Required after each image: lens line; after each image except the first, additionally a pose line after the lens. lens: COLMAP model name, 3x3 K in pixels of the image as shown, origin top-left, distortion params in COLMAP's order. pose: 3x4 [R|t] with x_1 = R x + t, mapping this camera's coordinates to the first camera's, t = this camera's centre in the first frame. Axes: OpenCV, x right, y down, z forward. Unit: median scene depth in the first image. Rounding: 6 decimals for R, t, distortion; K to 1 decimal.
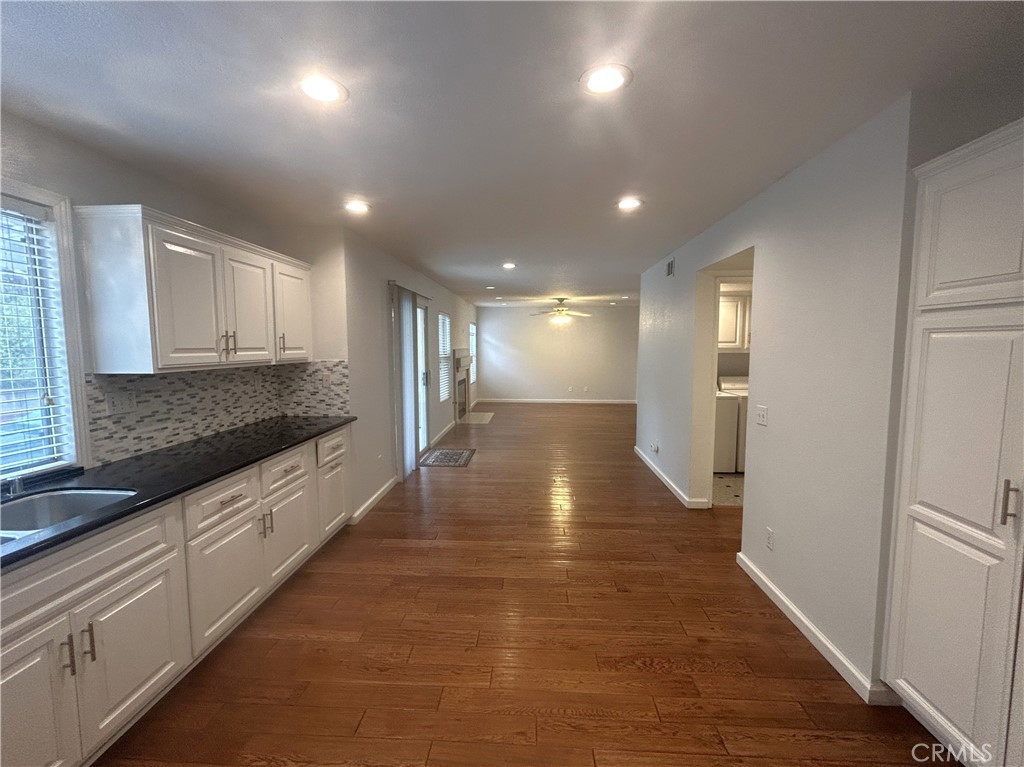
lens RADIAL K [[428.6, 0, 511.8], [0, 428.6, 378.2], [0, 0, 1]] dist [0.000234, -0.000091]
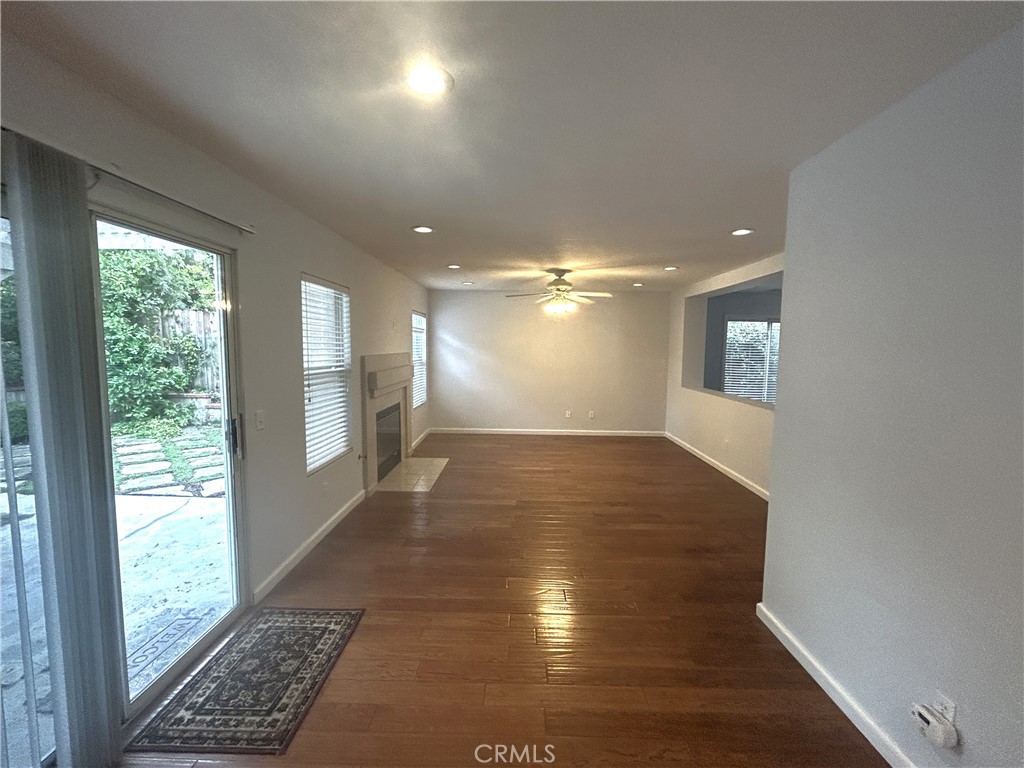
lens RADIAL K [[431.1, 0, 512.9], [0, 431.1, 401.9], [0, 0, 1]] dist [-0.002139, -0.000171]
pose [[0.998782, 0.006716, 0.048876, 0.019515], [-0.009079, 0.998793, 0.048273, -0.029538], [-0.048493, -0.048658, 0.997638, 0.361858]]
